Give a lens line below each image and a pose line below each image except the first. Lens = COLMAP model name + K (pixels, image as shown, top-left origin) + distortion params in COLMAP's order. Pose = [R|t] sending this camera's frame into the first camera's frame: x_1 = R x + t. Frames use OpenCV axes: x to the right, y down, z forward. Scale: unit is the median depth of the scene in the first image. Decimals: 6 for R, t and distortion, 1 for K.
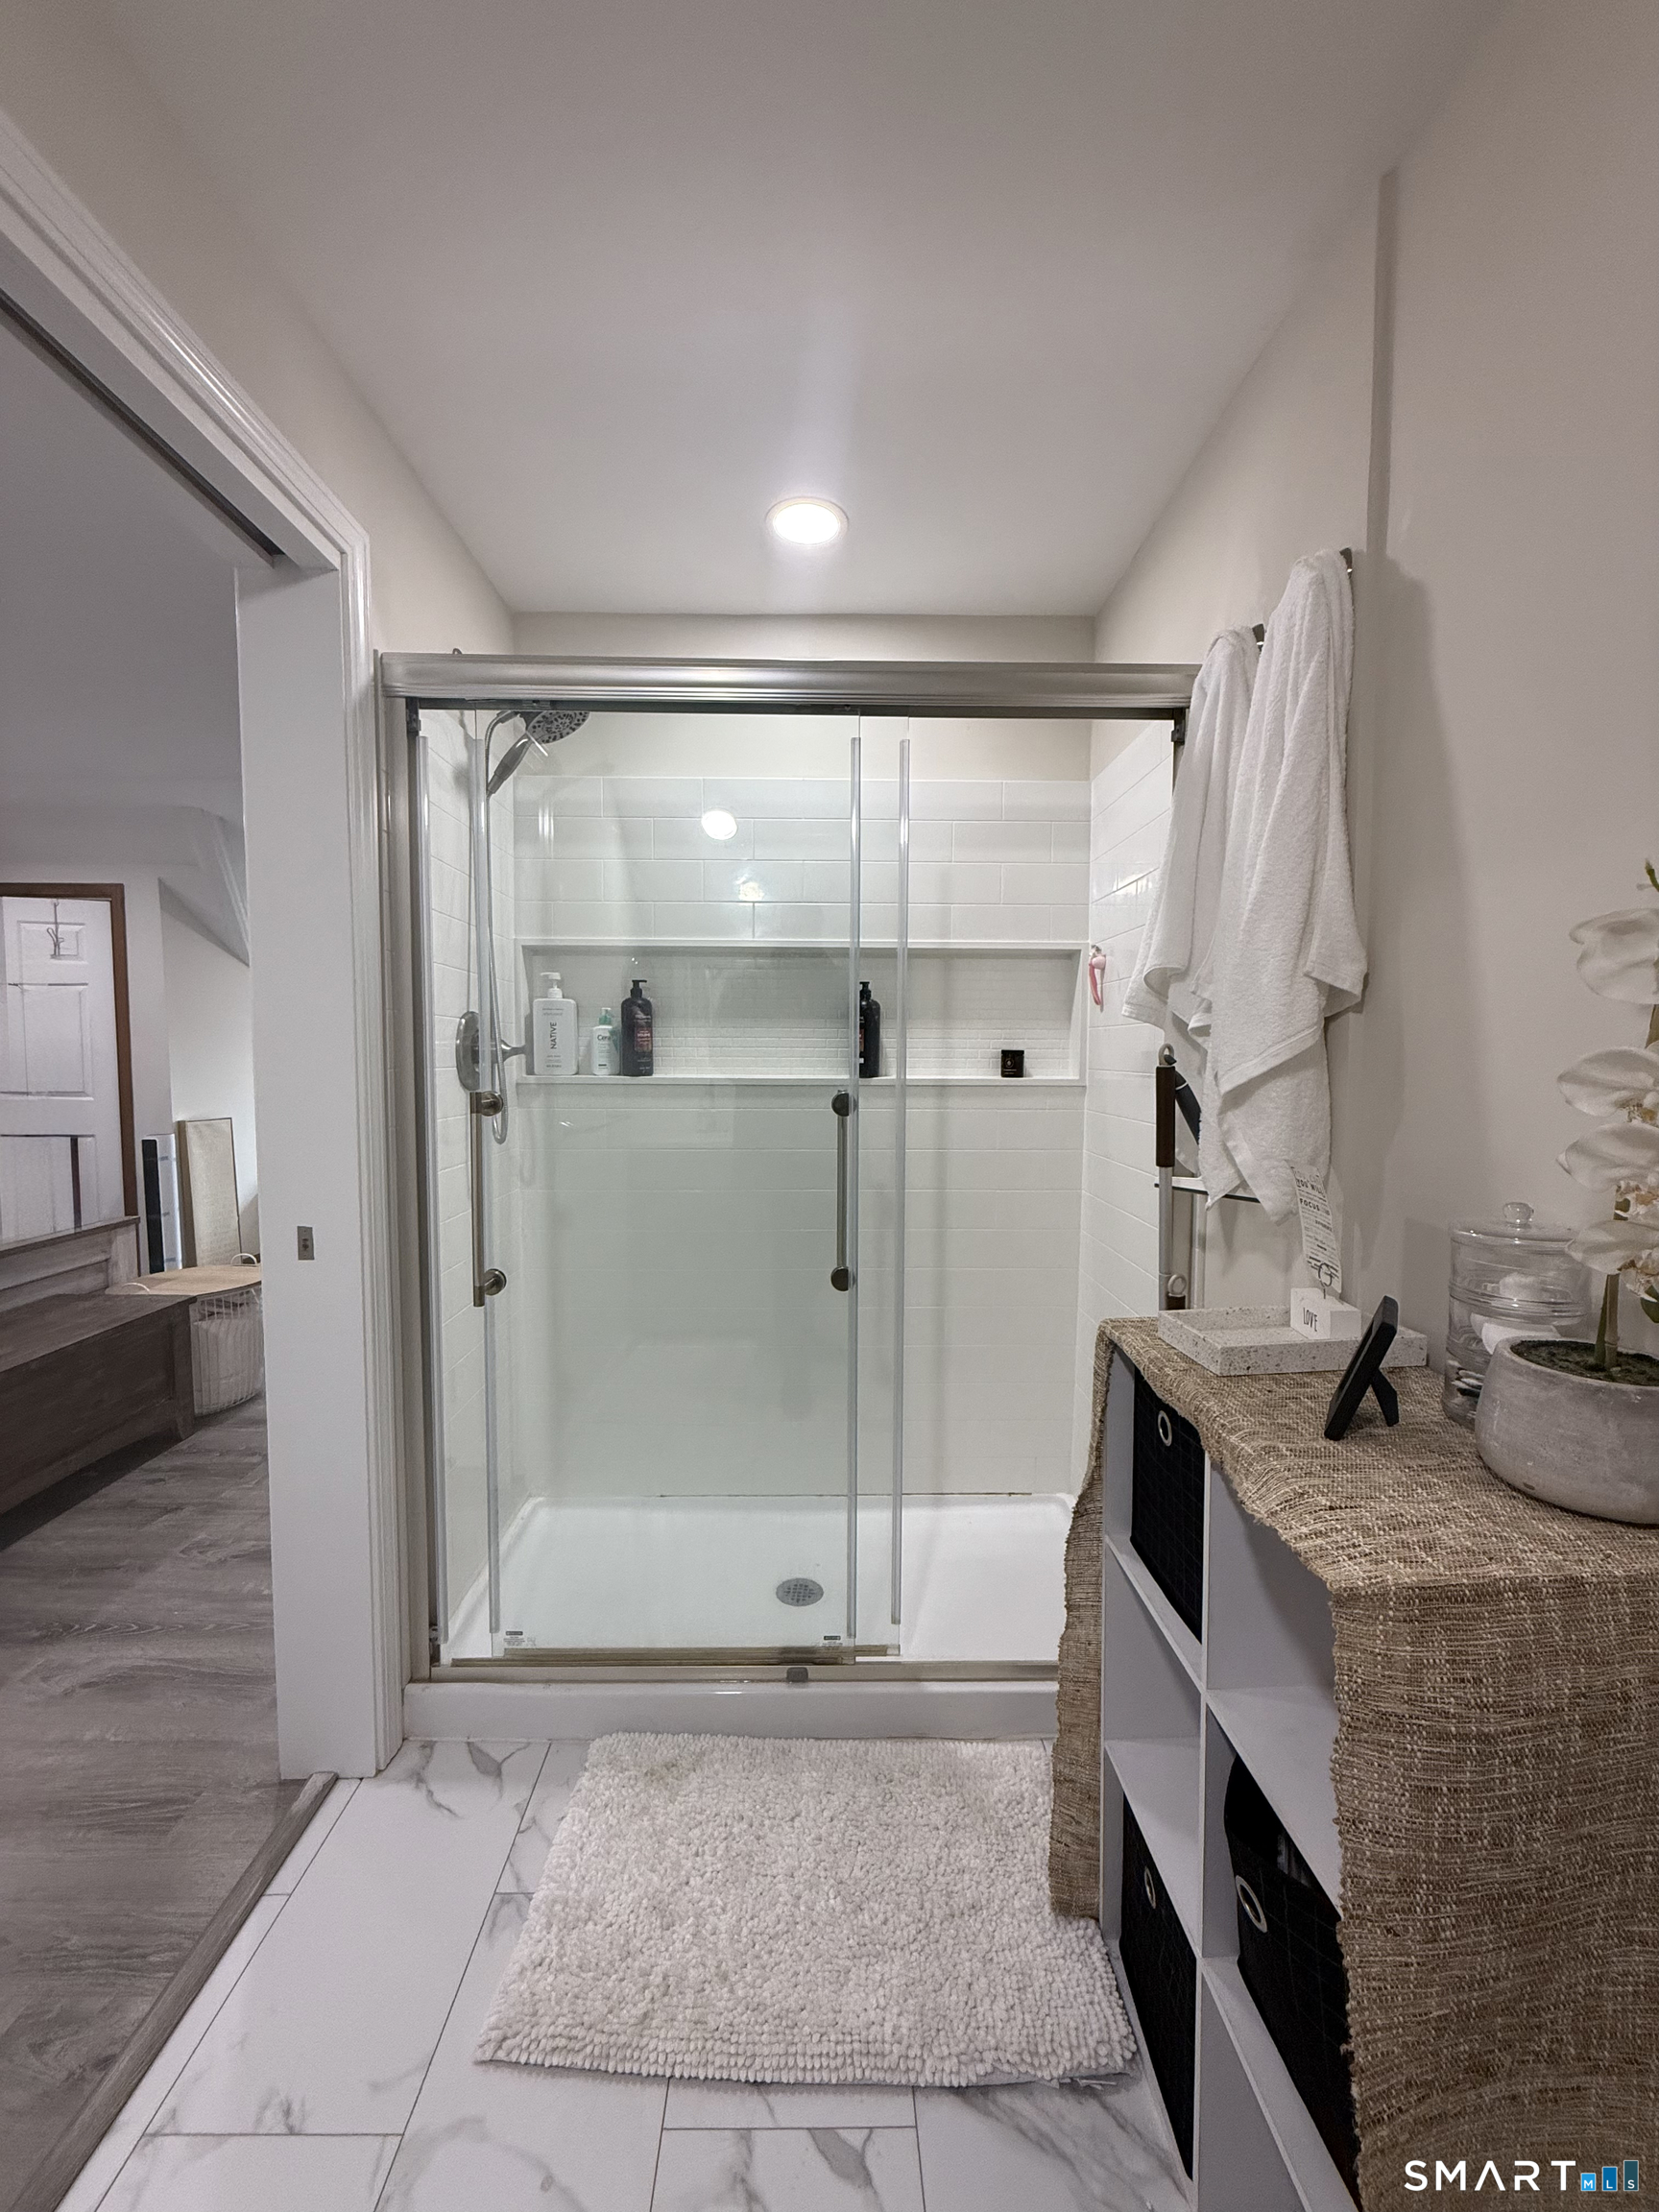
lens RADIAL K [[877.3, 0, 828.1], [0, 877.3, 1104.3], [0, 0, 1]] dist [-0.000094, -0.000319]
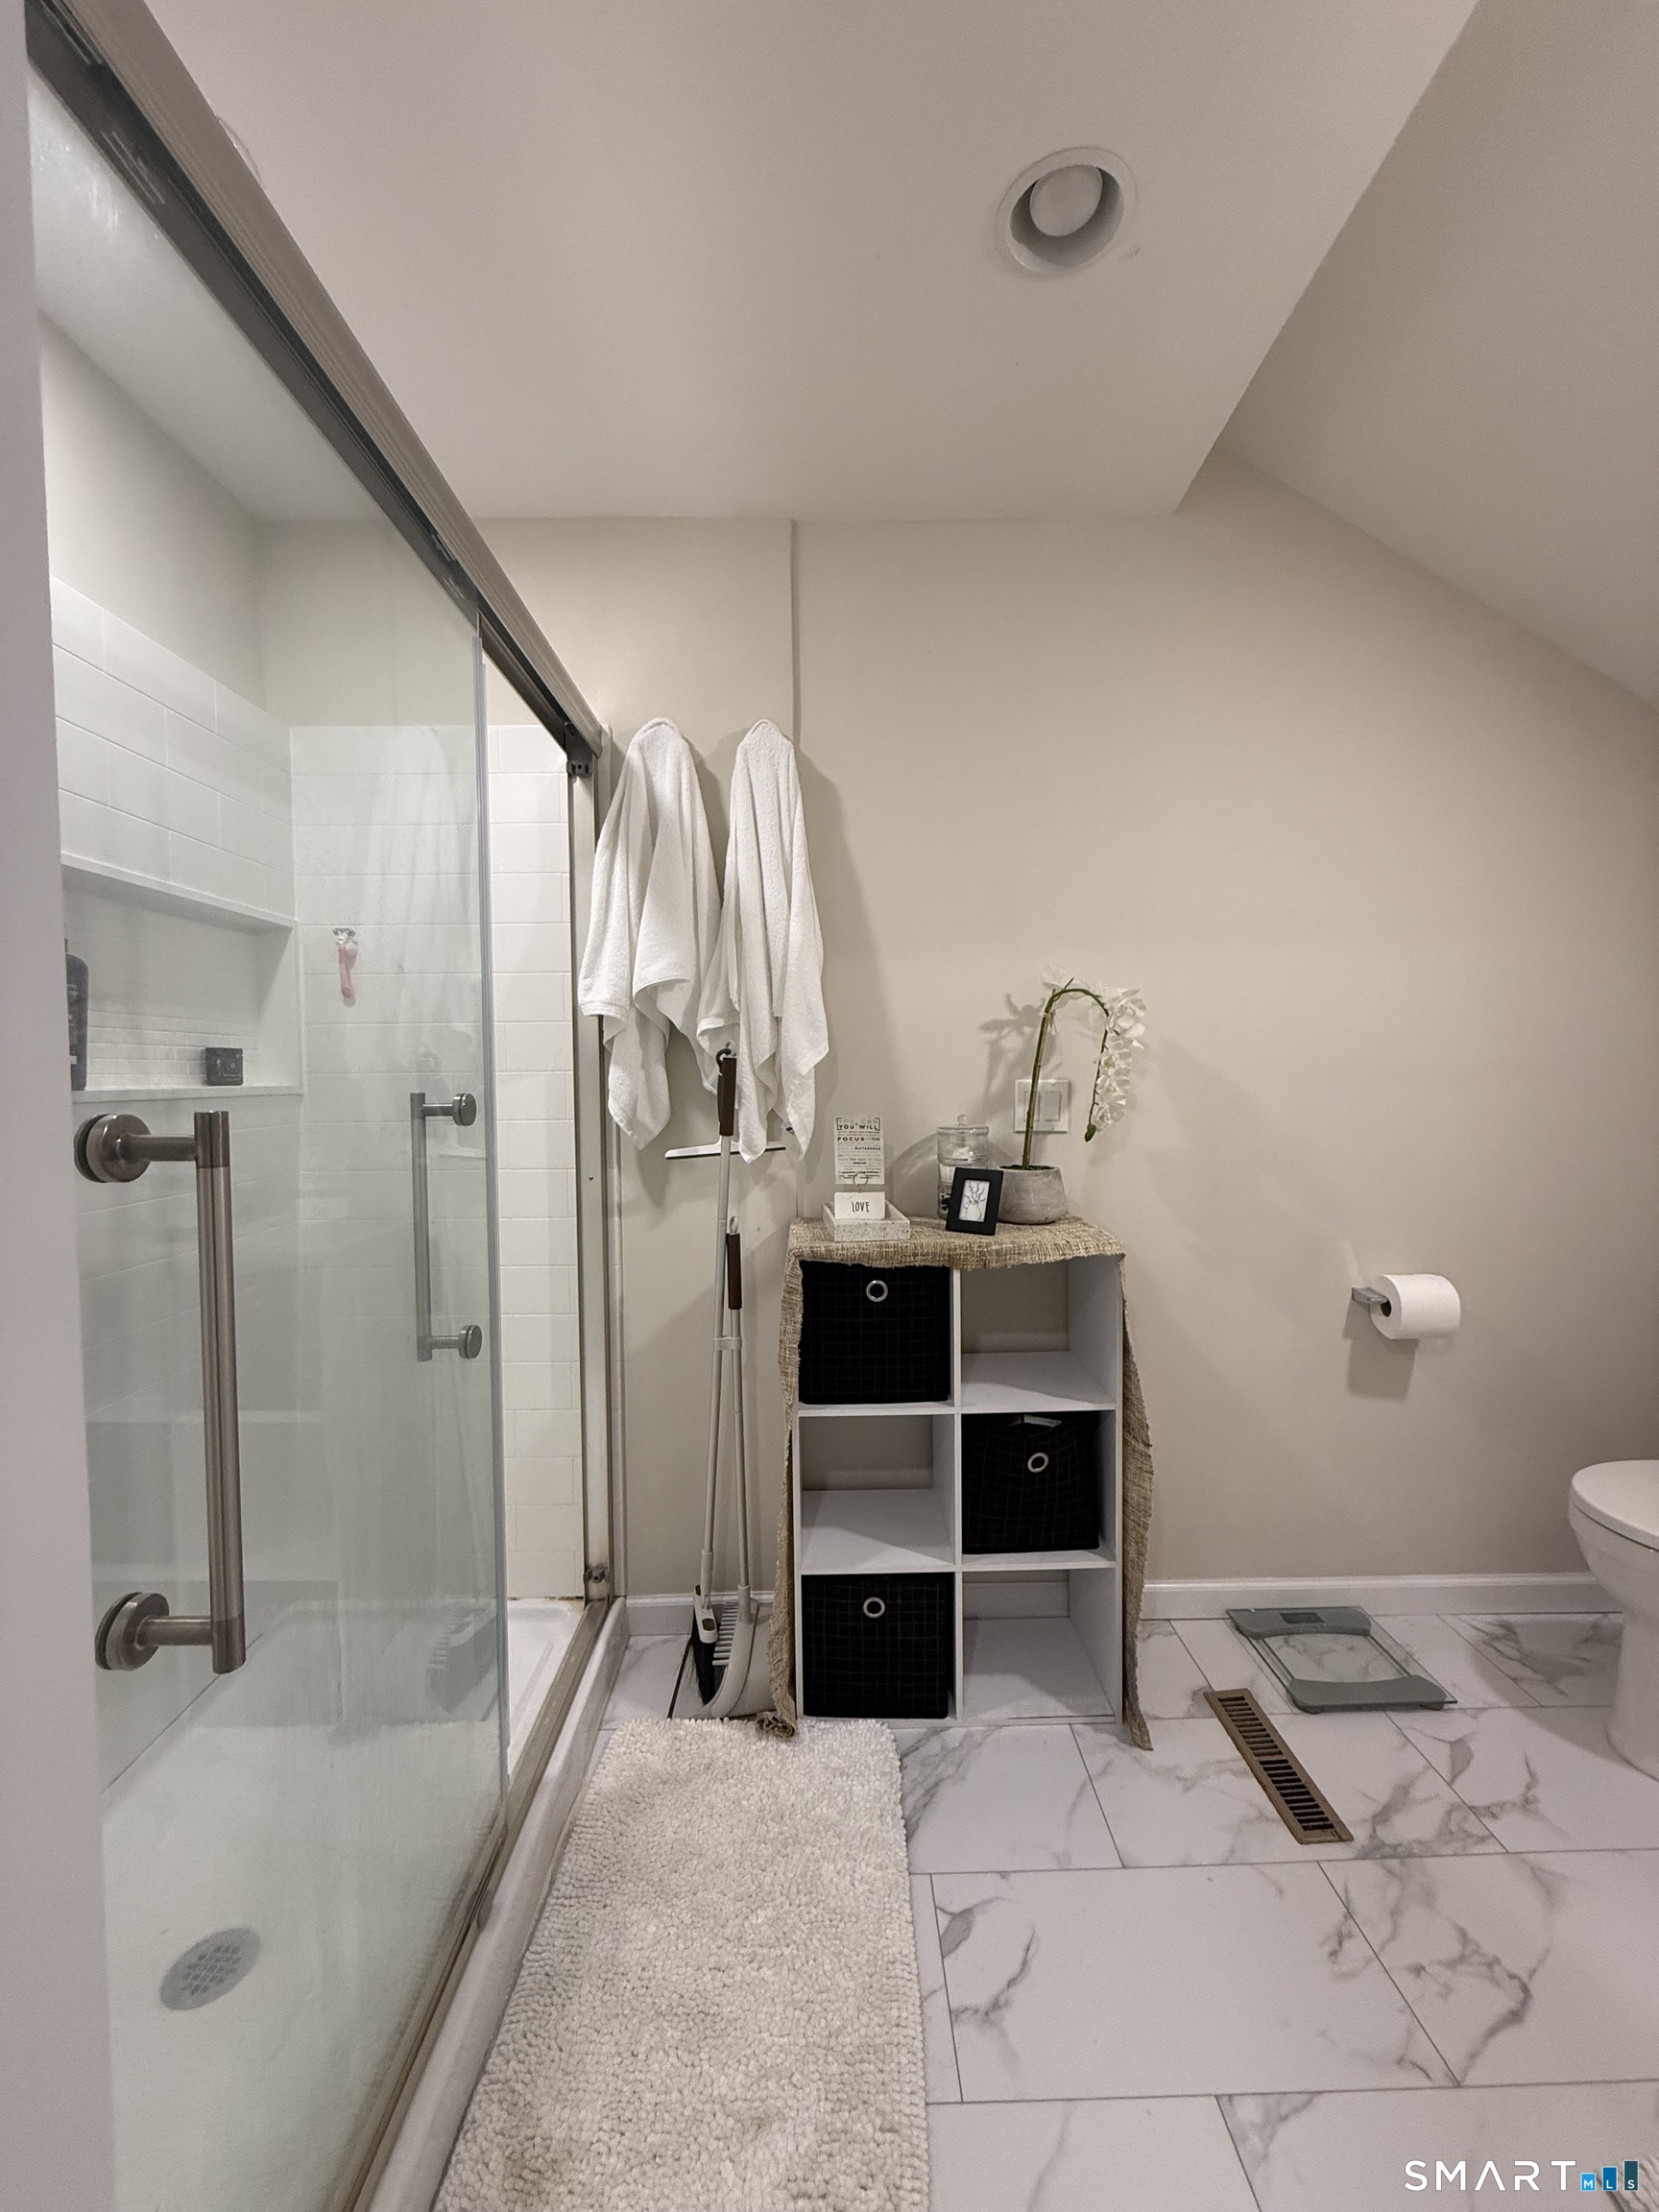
lens RADIAL K [[892.1, 0, 841.9], [0, 892.1, 1089.4], [0, 0, 1]] dist [0.004049, 0.000165]
pose [[-0.016675, -0.030167, 0.999406, -0.772710], [0.066026, 0.997330, 0.031206, -0.023330], [-0.997679, 0.066507, -0.014638, 0.702541]]
